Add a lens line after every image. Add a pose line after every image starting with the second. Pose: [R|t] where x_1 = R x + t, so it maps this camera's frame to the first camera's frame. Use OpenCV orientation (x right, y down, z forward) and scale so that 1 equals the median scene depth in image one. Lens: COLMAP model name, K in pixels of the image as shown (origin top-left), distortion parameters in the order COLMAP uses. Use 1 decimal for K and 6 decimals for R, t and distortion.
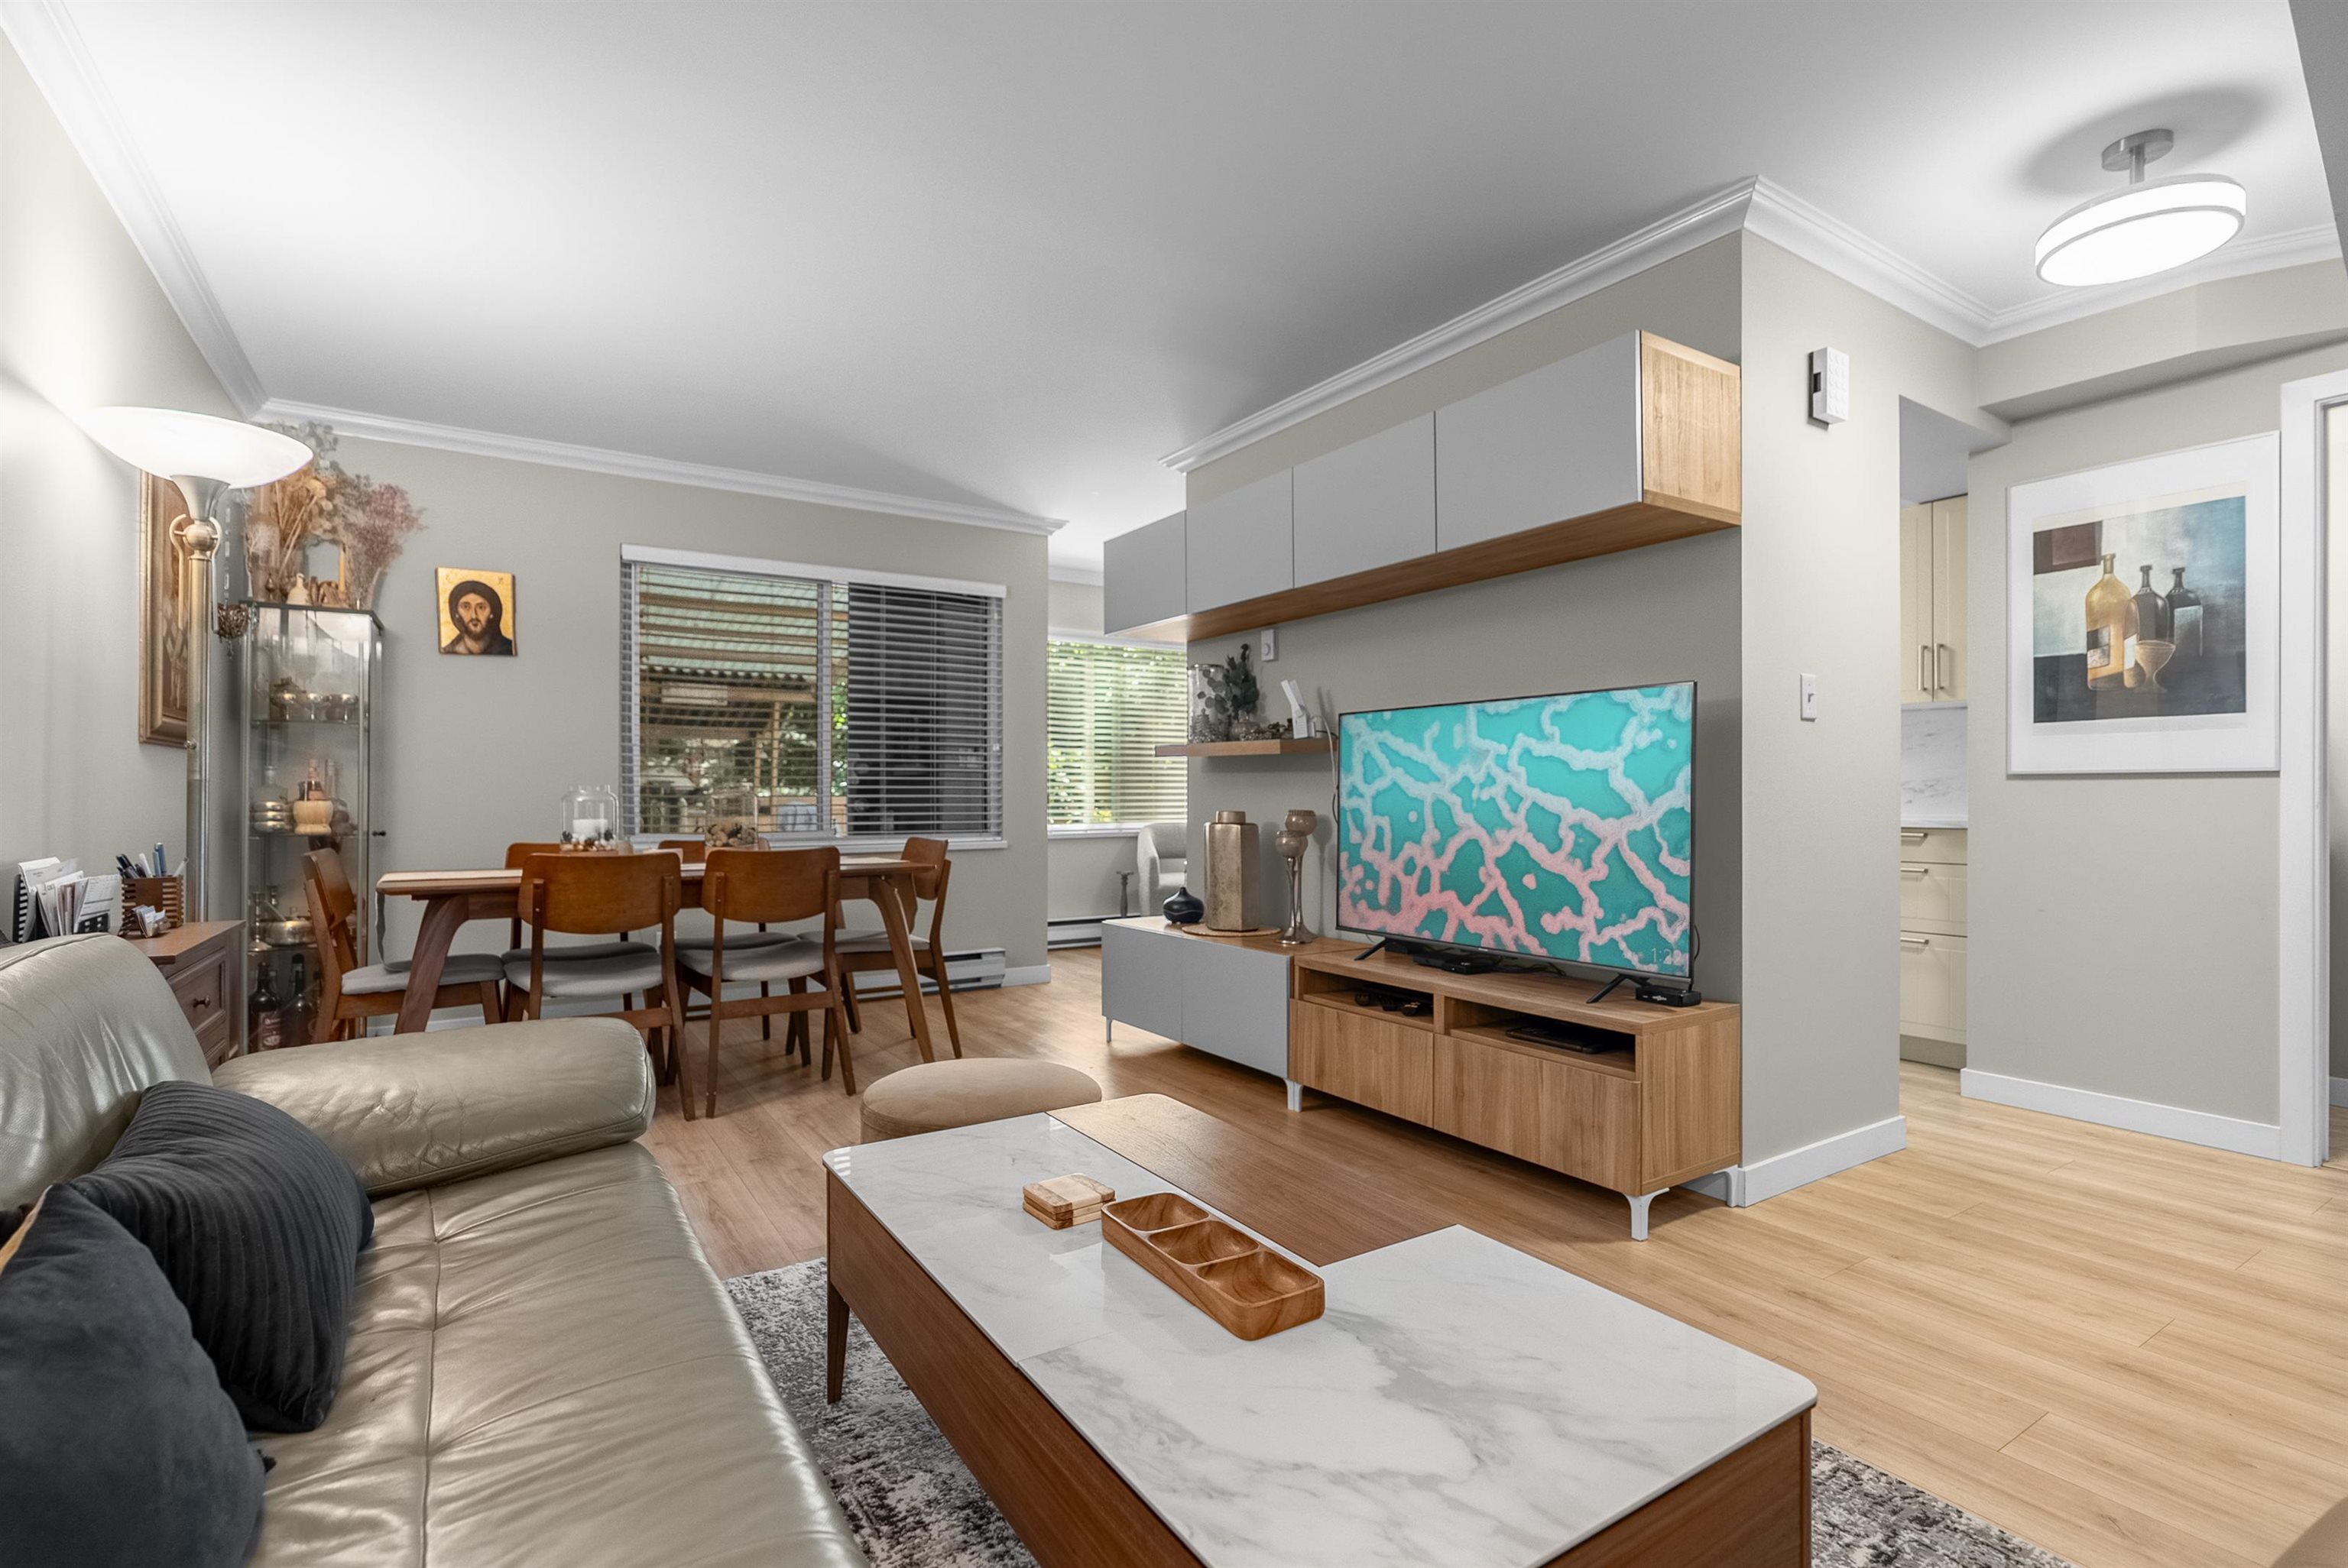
lens RADIAL K [[1068.9, 0, 1164.4], [0, 1068.9, 800.7], [0, 0, 1]] dist [-0.007465, 0.001342]
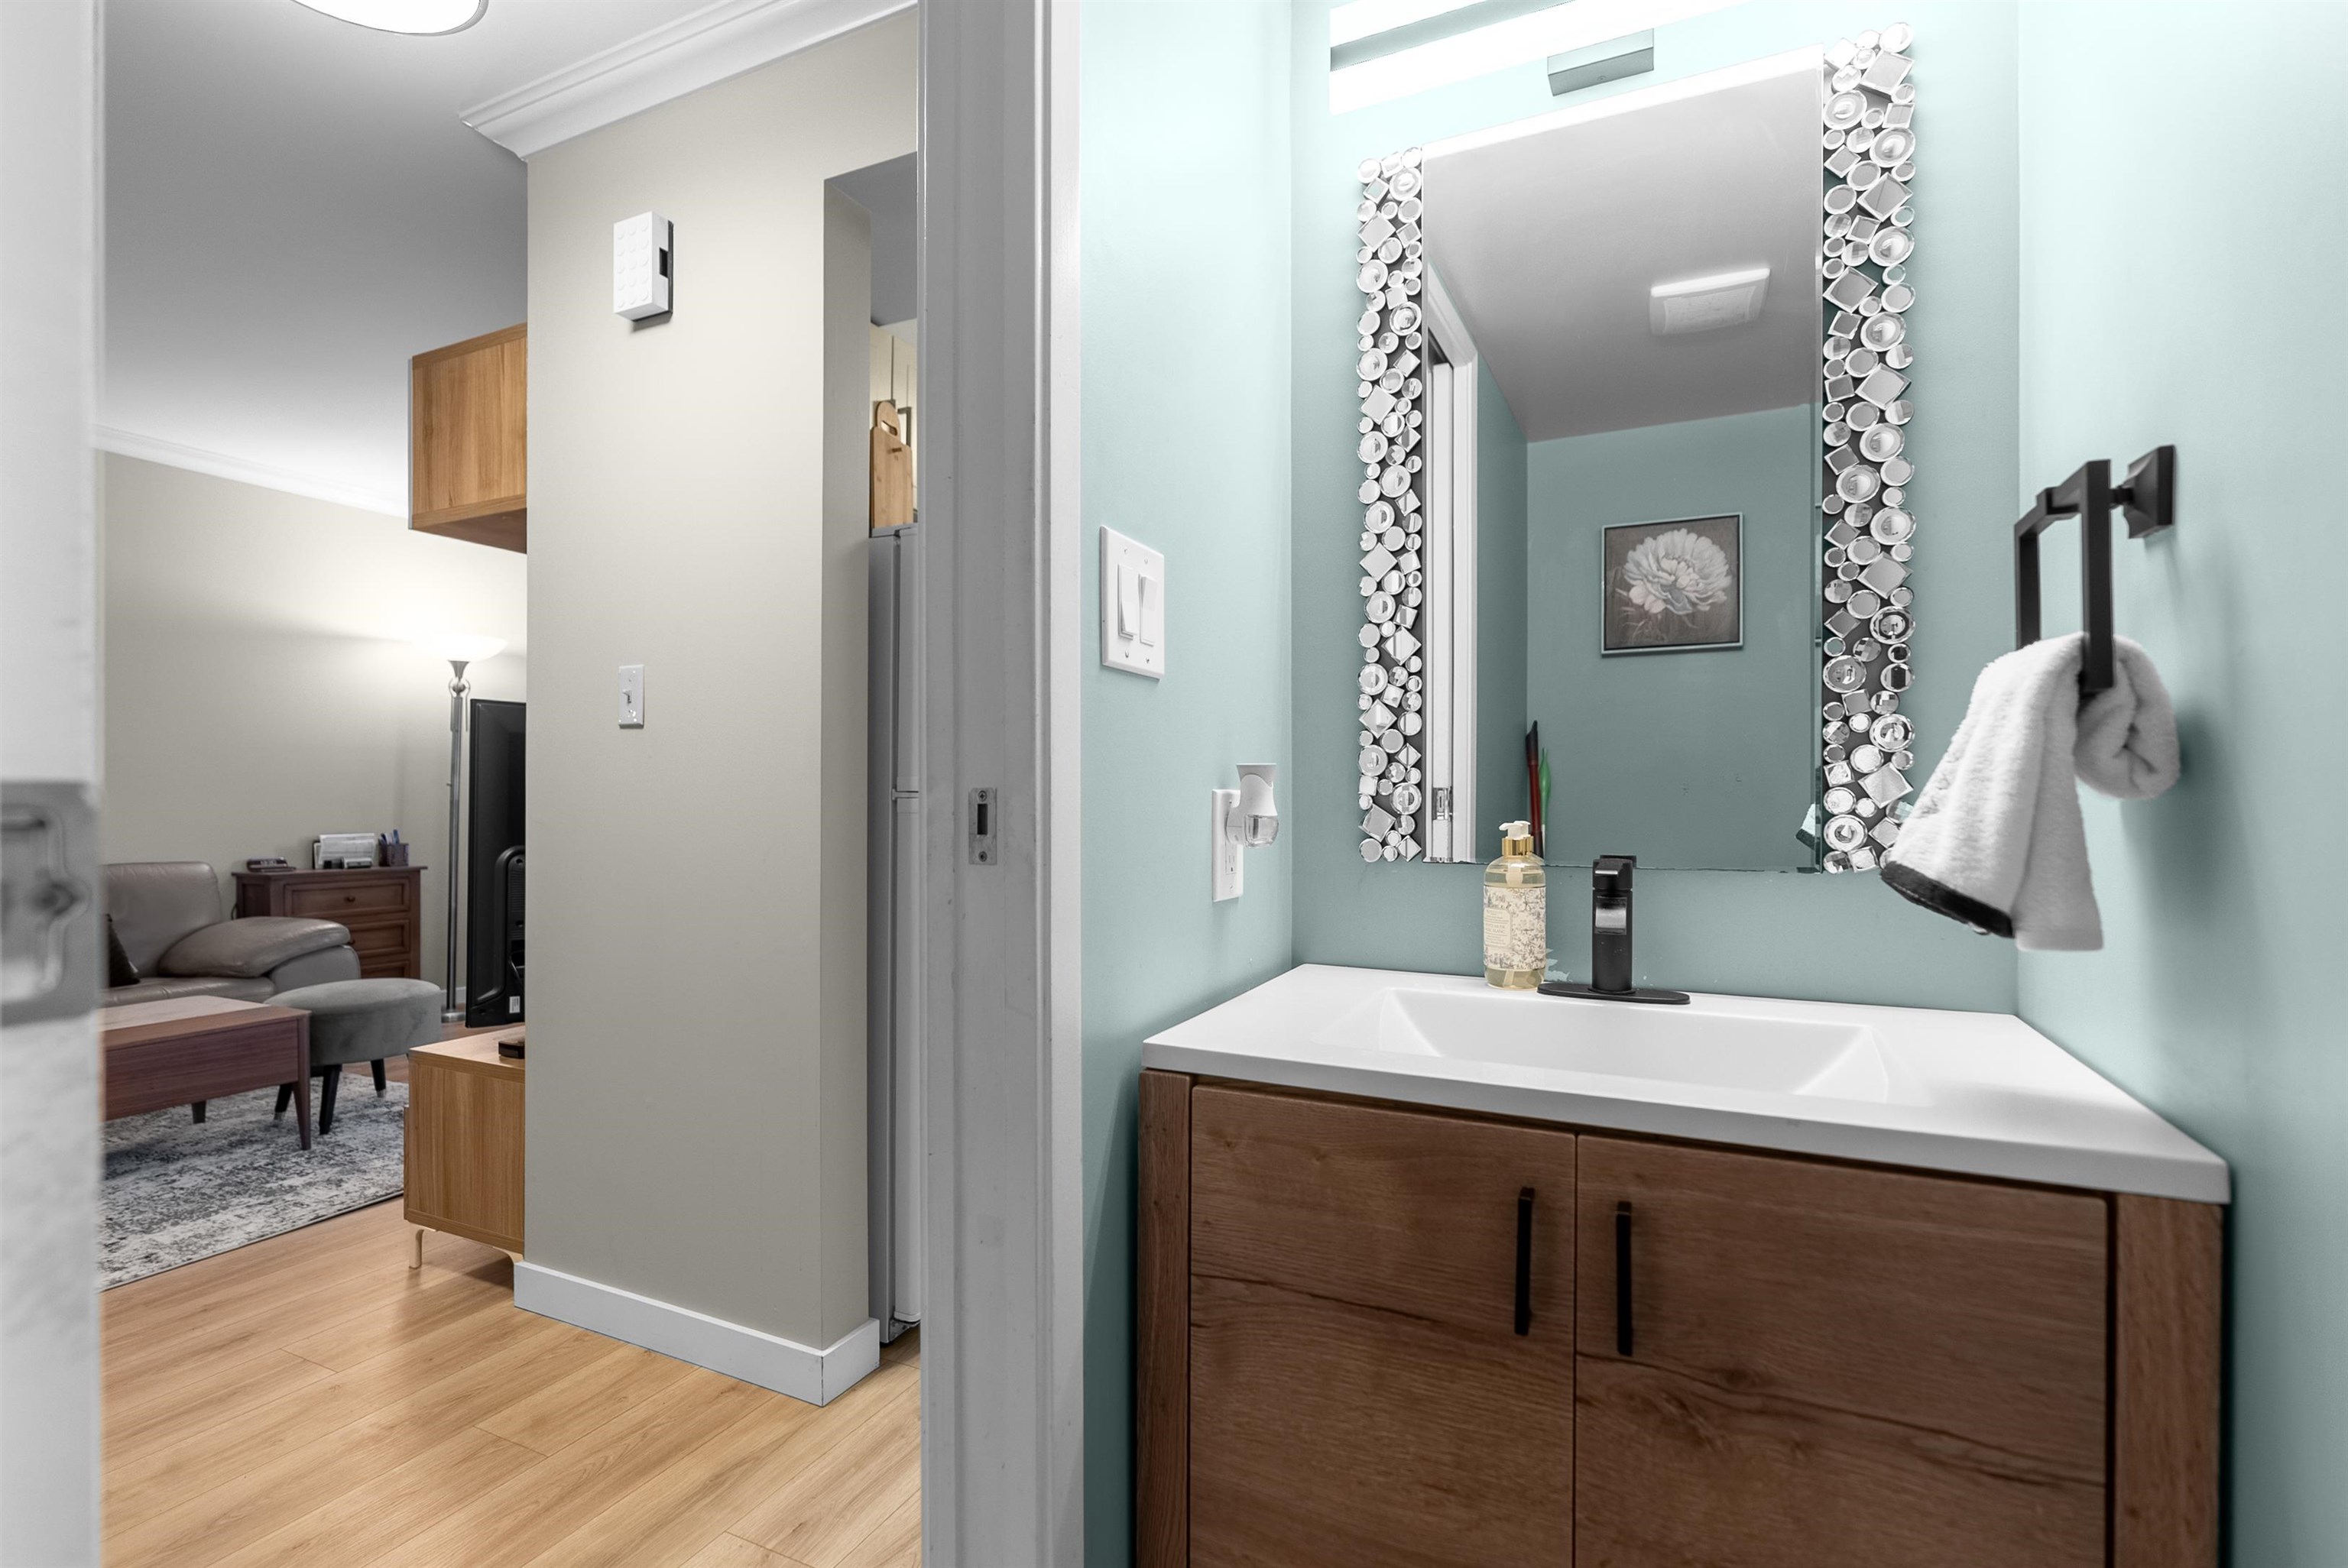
lens RADIAL K [[1068.9, 0, 1176.7], [0, 1068.9, 795.1], [0, 0, 1]] dist [-0.007465, 0.001342]
pose [[0.537917, -0.000995, -0.842997, 0.927739], [-0.005409, 0.999975, -0.004632, -0.015664], [0.842980, 0.007051, 0.537898, 0.591784]]
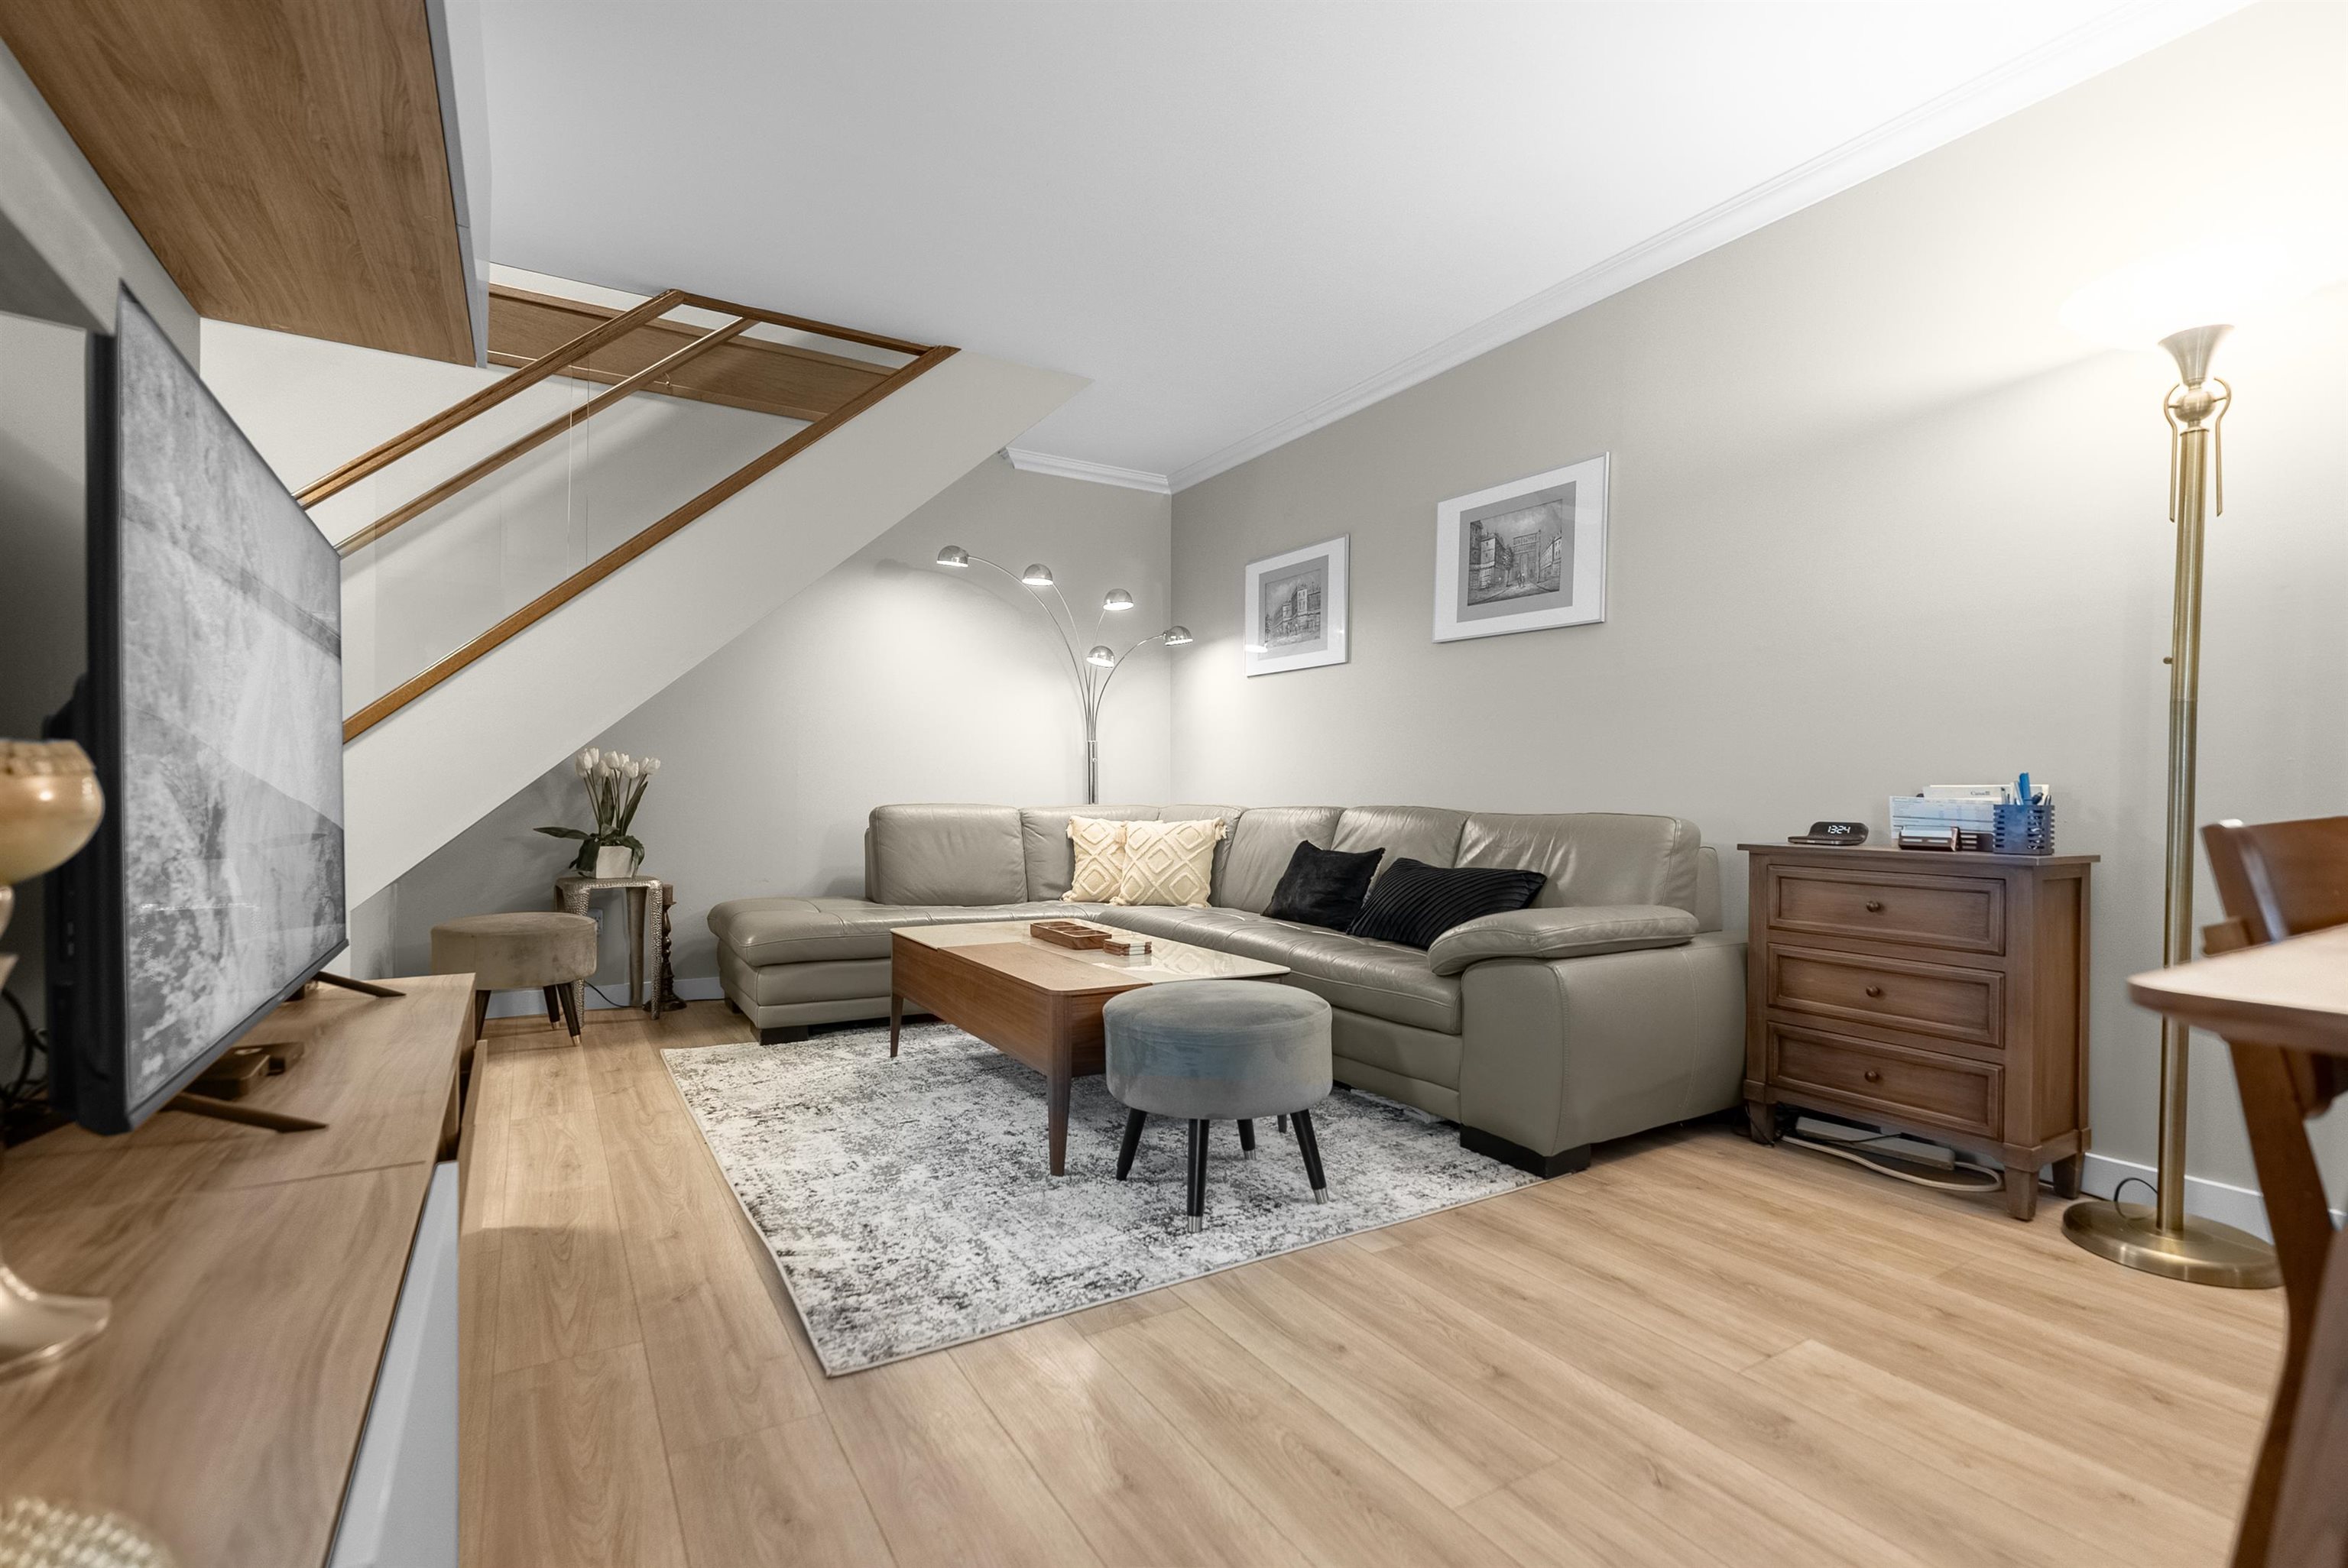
lens RADIAL K [[1068.9, 0, 1159.7], [0, 1068.9, 788.0], [0, 0, 1]] dist [-0.007465, 0.001342]
pose [[-0.999381, -0.006600, 0.034561, -0.074584], [-0.006605, 0.999978, -0.000040, 0.030128], [-0.034560, -0.000268, -0.999403, 1.022282]]
